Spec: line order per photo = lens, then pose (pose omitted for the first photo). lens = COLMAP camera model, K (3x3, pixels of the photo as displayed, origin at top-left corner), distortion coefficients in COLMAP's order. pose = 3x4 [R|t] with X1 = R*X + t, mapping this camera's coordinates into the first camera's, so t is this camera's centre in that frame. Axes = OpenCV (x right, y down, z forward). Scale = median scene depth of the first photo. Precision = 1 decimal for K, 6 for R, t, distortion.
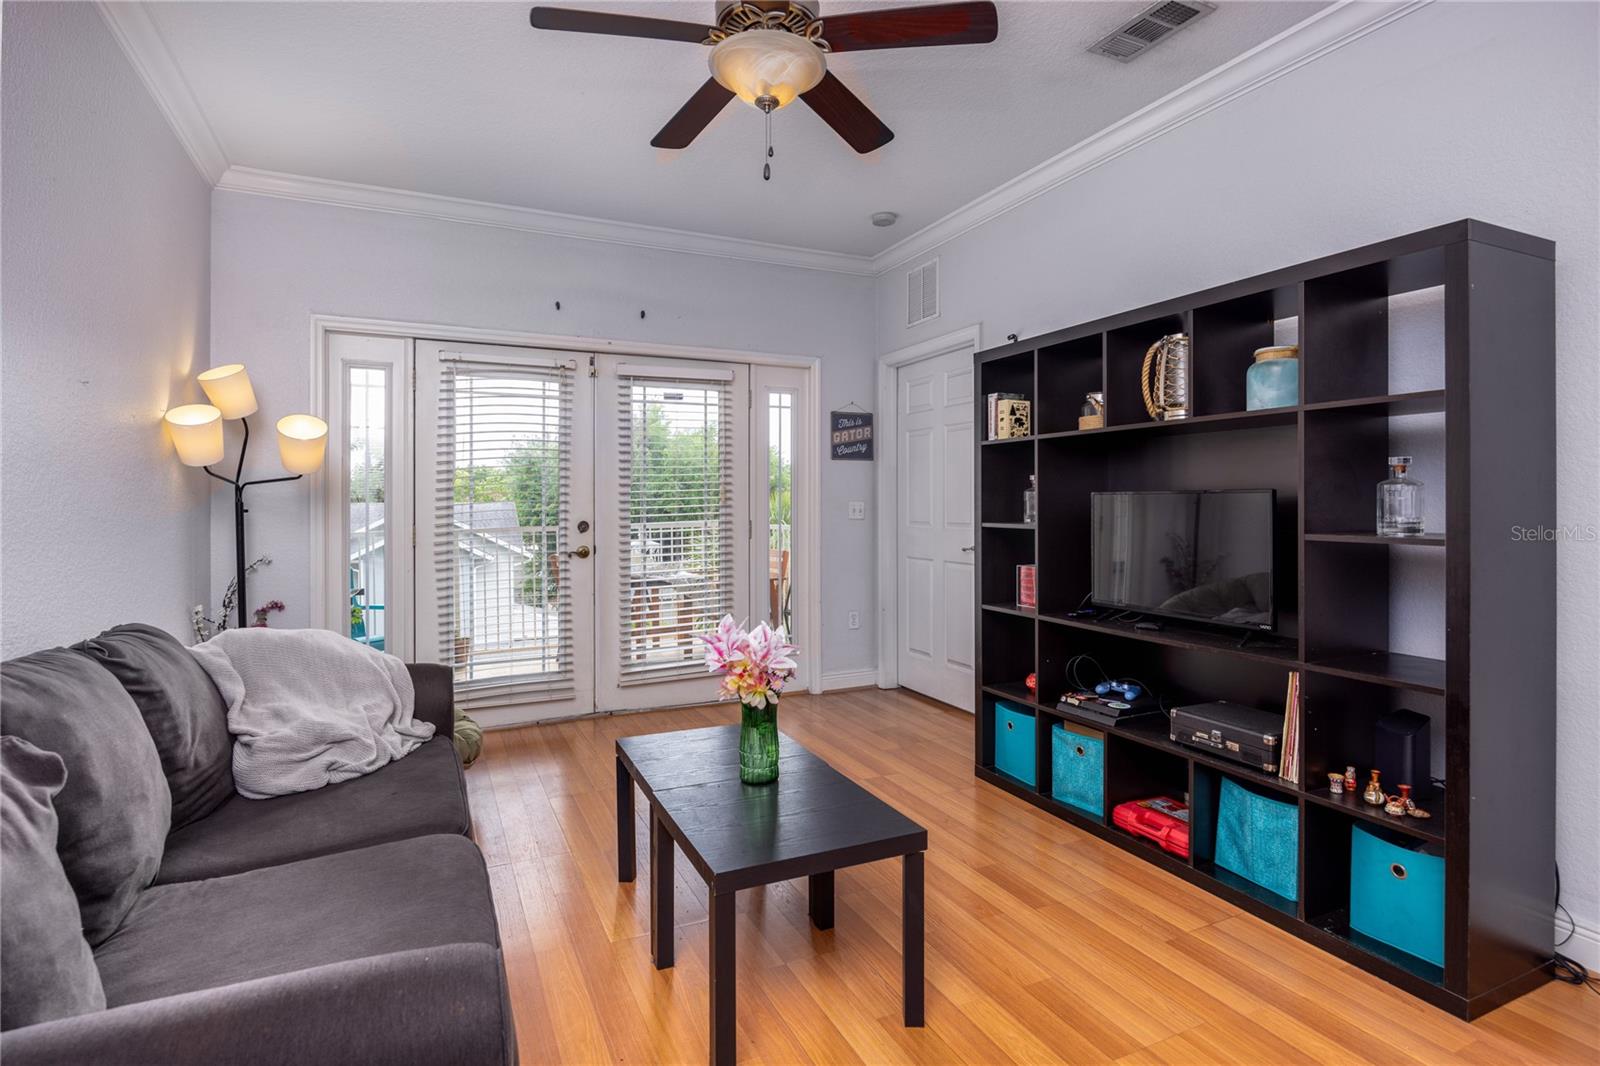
lens RADIAL K [[805.8, 0, 803.7], [0, 805.8, 503.1], [0, 0, 1]] dist [-0.002140, -0.000082]
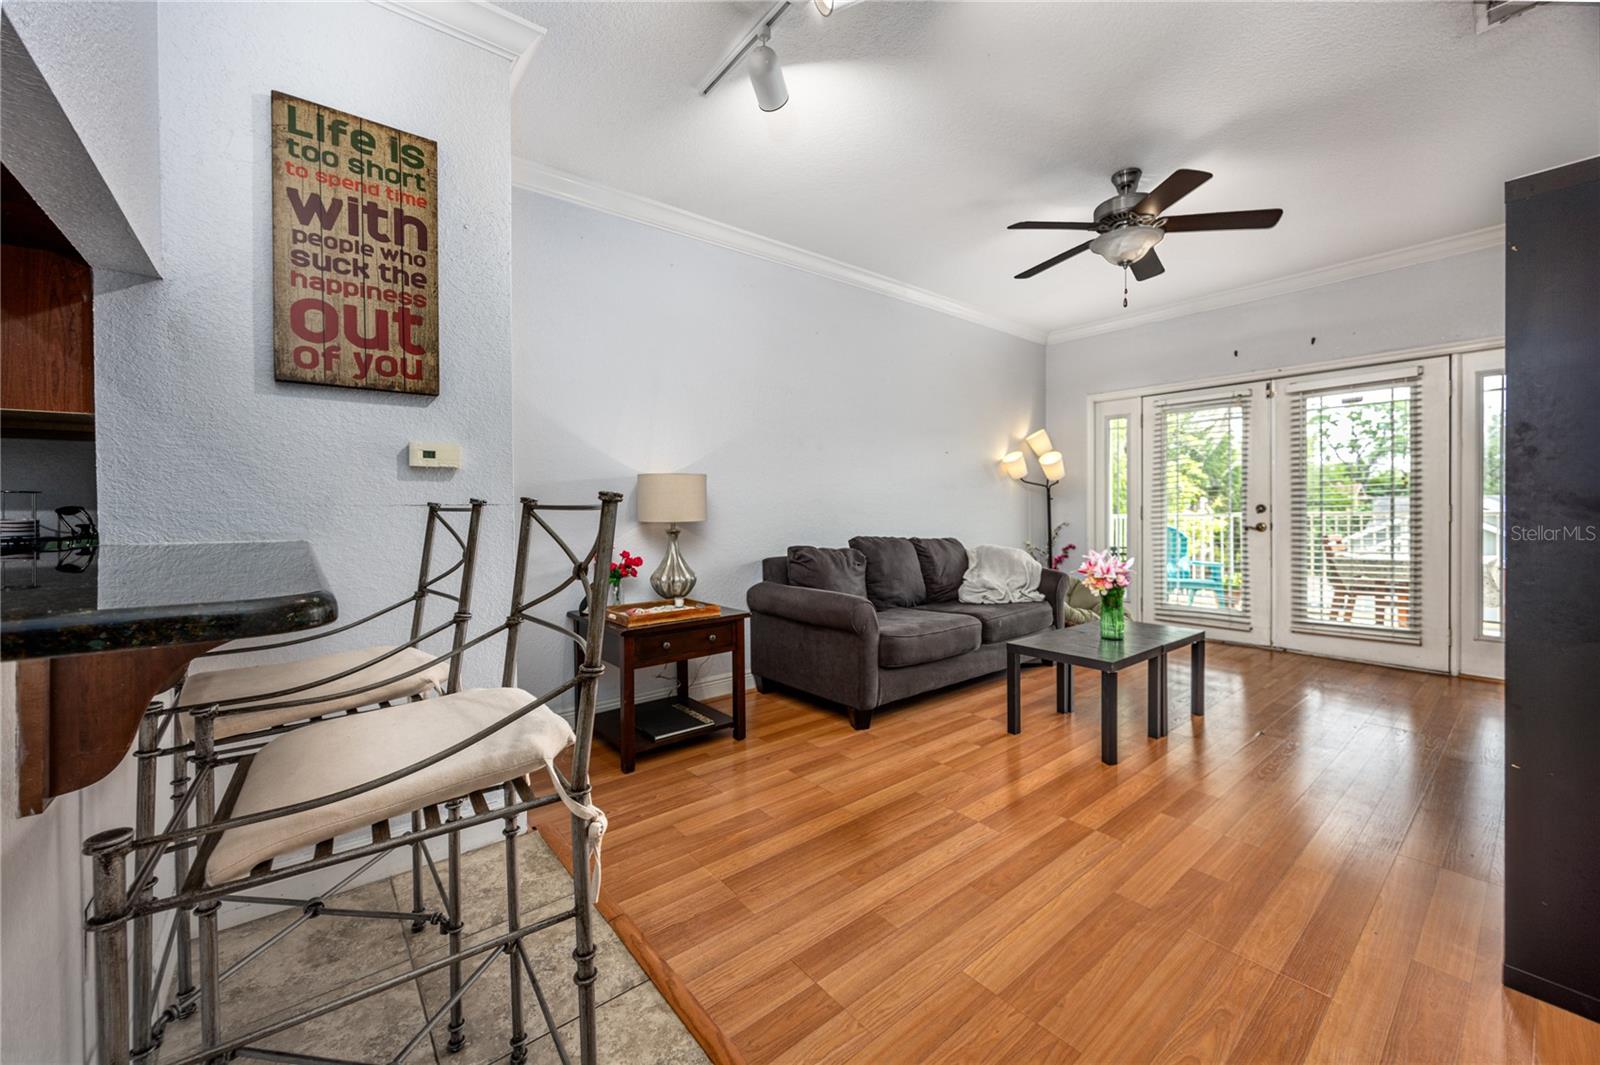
lens RADIAL K [[619.8, 0, 792.4], [0, 619.8, 516.7], [0, 0, 1]] dist [-0.001640, -0.000055]
pose [[0.229940, 0.016228, -0.973069, 0.571001], [0.009917, 0.999770, 0.019017, 0.014867], [0.973154, -0.014023, 0.229726, -0.017524]]
